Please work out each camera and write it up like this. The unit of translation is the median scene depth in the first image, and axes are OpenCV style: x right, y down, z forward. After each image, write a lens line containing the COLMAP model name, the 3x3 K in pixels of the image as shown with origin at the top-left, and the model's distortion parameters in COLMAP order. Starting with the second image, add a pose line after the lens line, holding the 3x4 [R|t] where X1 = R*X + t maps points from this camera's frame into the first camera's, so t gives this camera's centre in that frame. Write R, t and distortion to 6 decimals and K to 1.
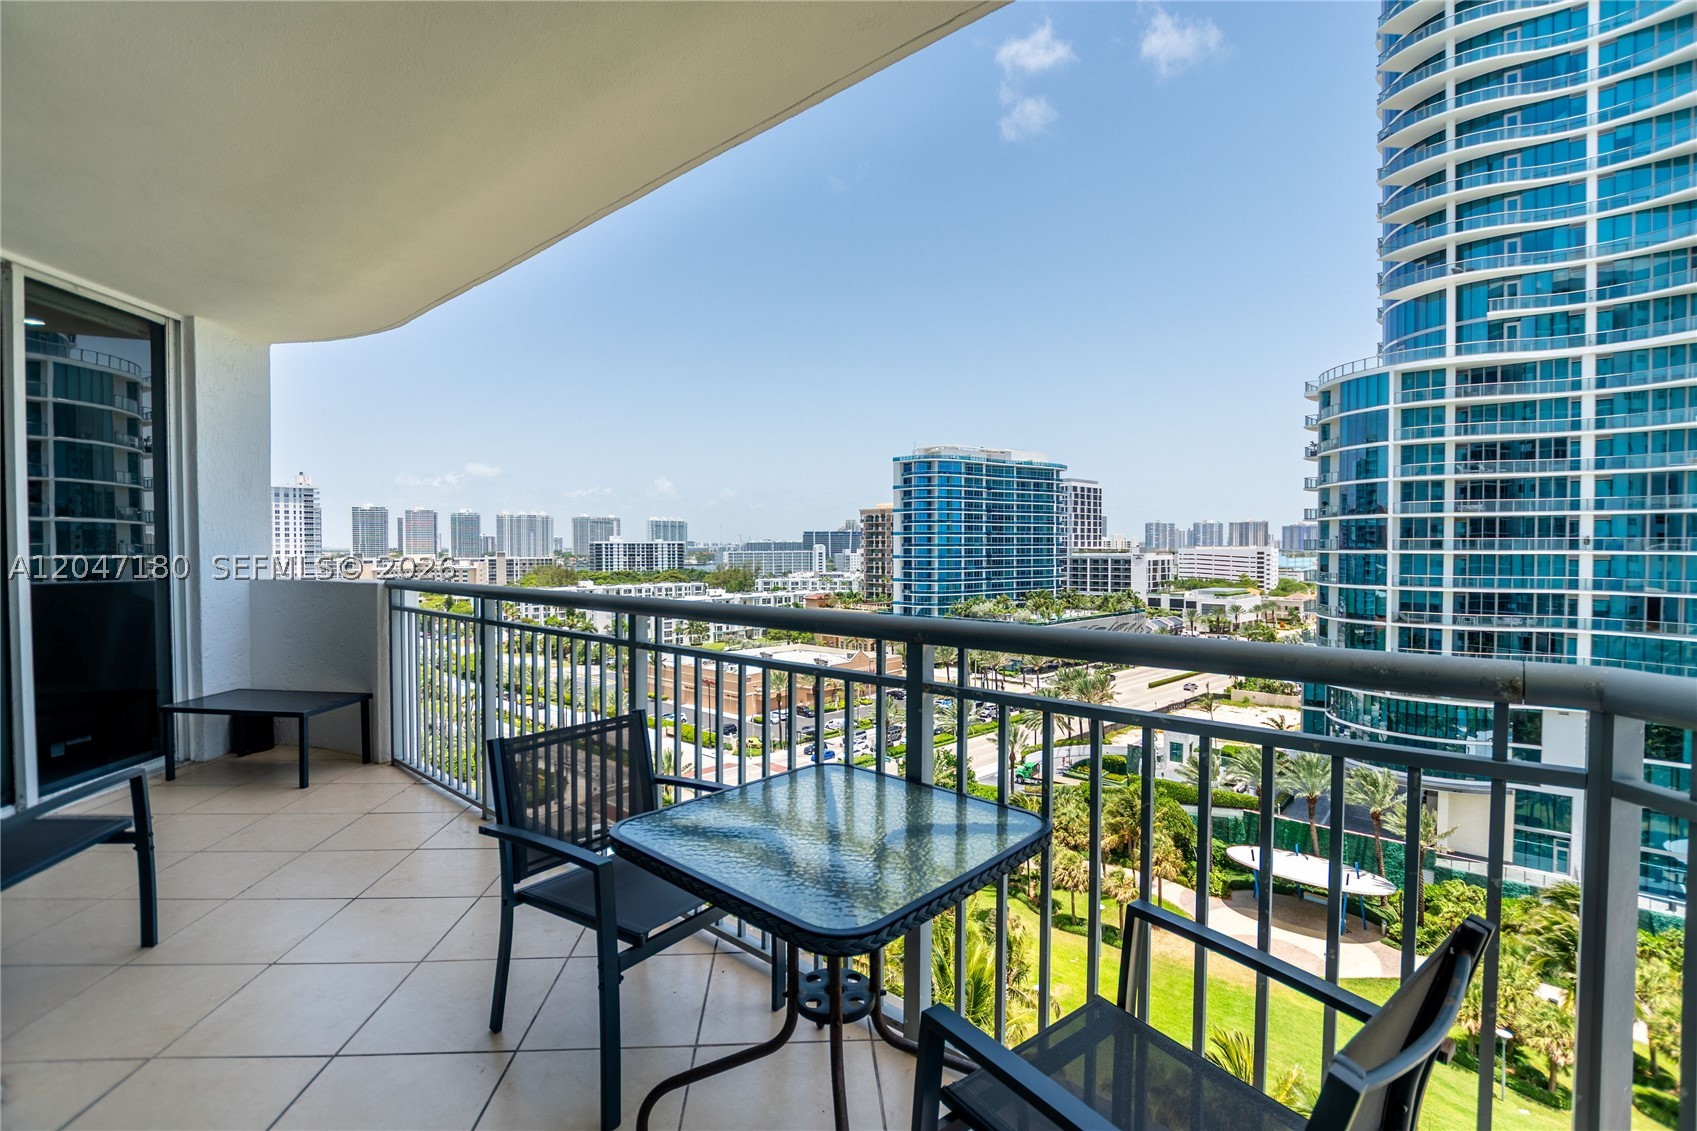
lens RADIAL K [[764.9, 0, 836.3], [0, 764.9, 560.9], [0, 0, 1]] dist [-0.020096, 0.000969]
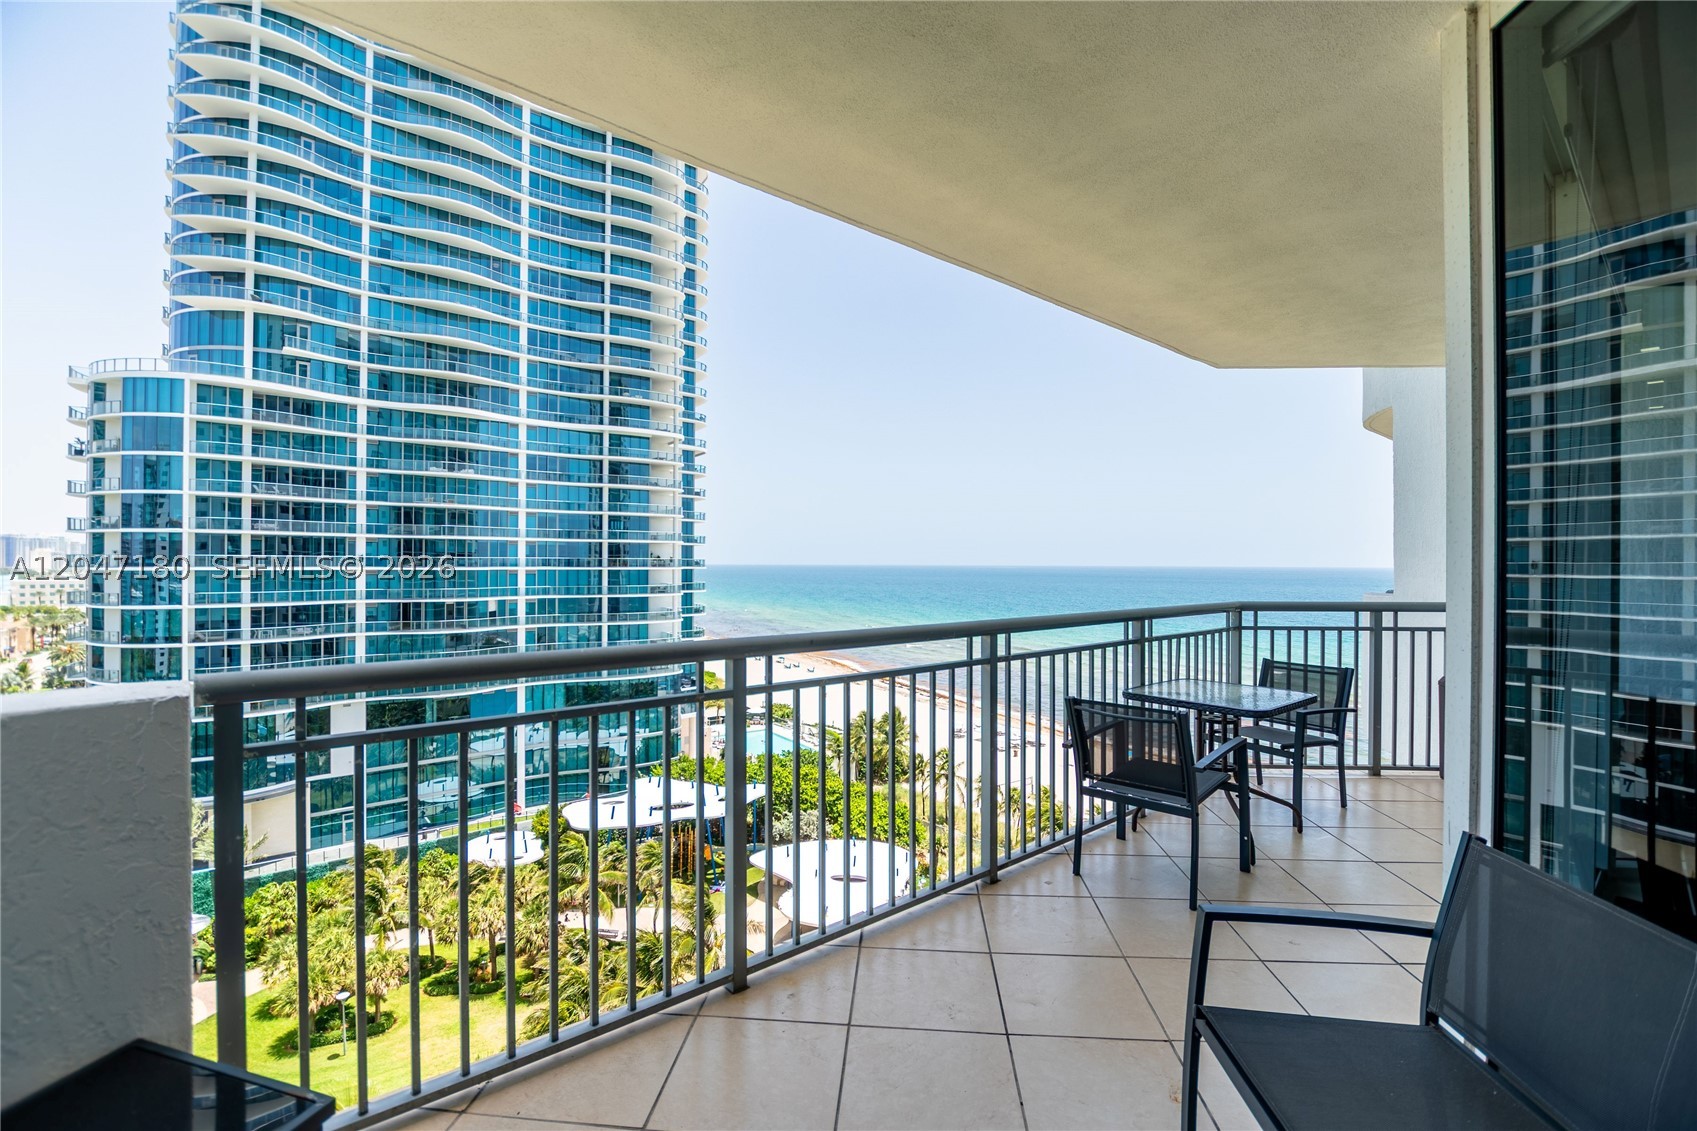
lens RADIAL K [[764.9, 0, 836.3], [0, 764.9, 560.9], [0, 0, 1]] dist [-0.020096, 0.000969]
pose [[0.144326, 0.004191, 0.989521, -0.089465], [0.016196, 0.999847, -0.006597, -0.002597], [-0.989398, 0.016978, 0.144236, 0.061214]]
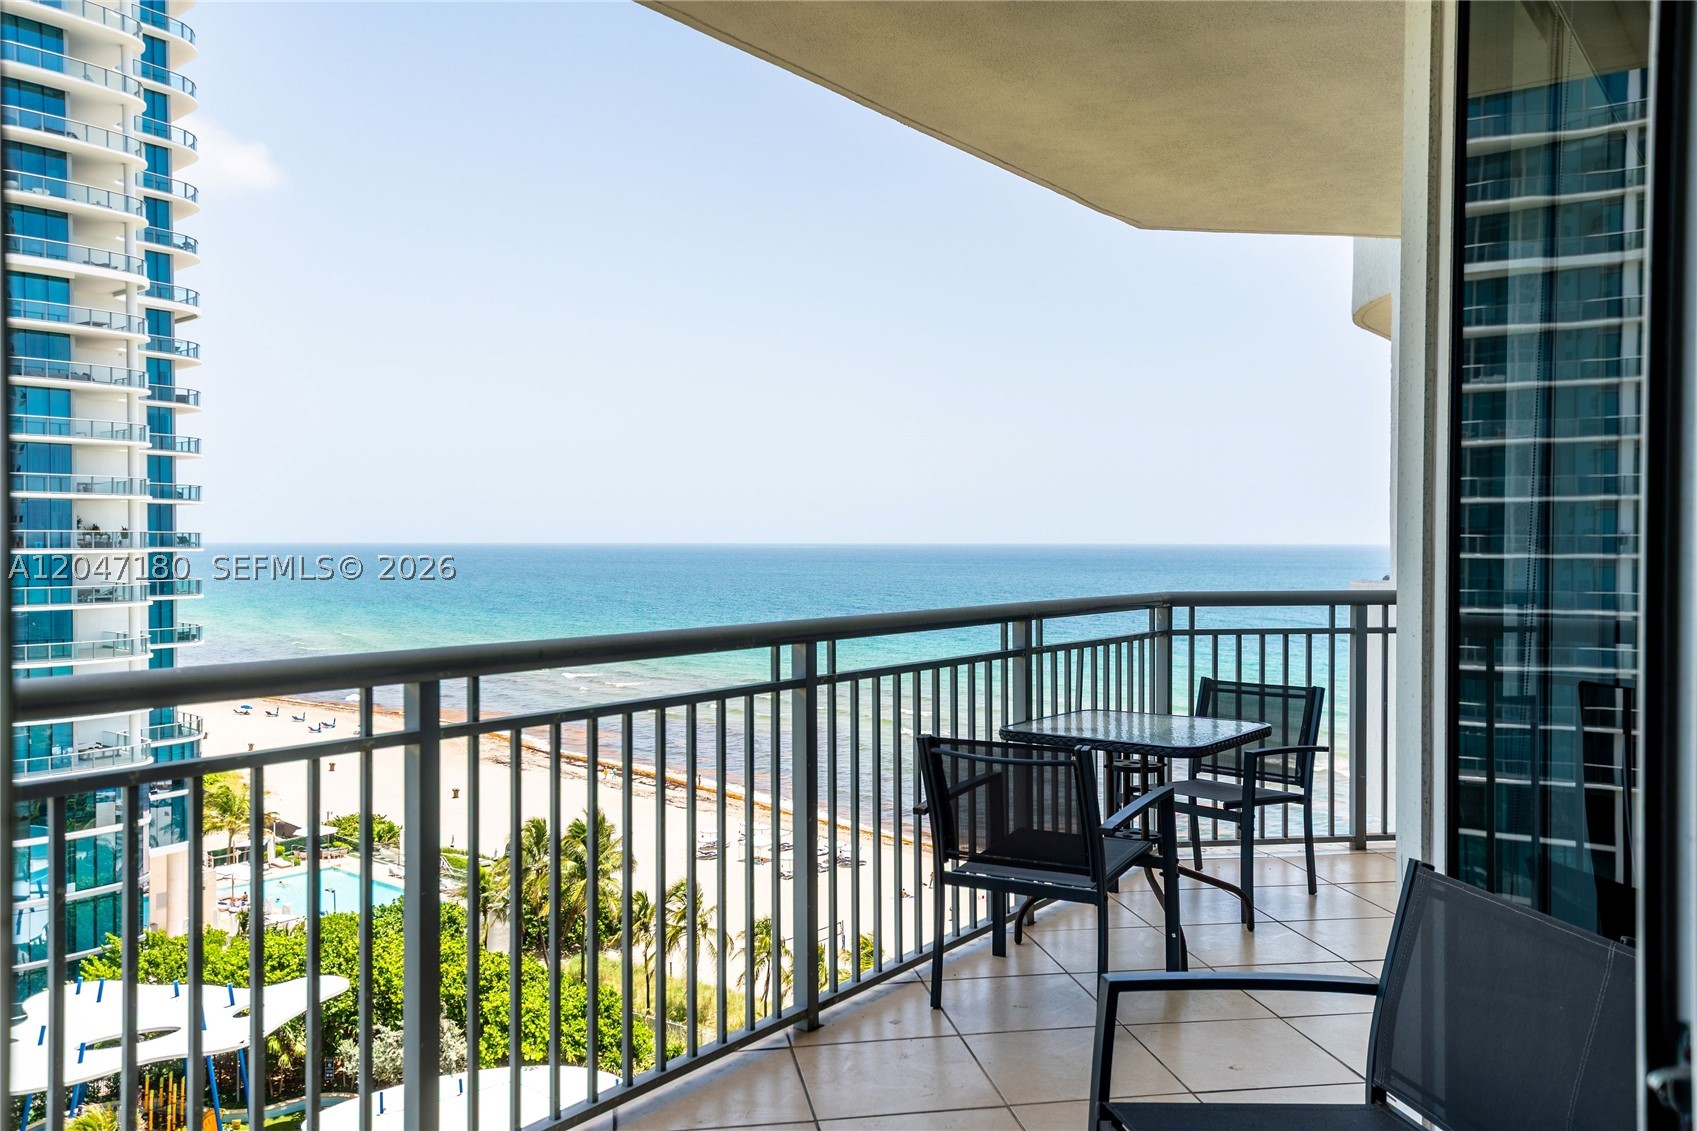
lens RADIAL K [[1441.9, 0, 848.5], [0, 1441.9, 565.5], [0, 0, 1]] dist [0.042789, 0.003735]
pose [[-0.112977, -0.016983, 0.993452, -0.107386], [0.021351, 0.999582, 0.019515, -0.002086], [-0.993368, 0.023416, -0.112567, 0.065530]]
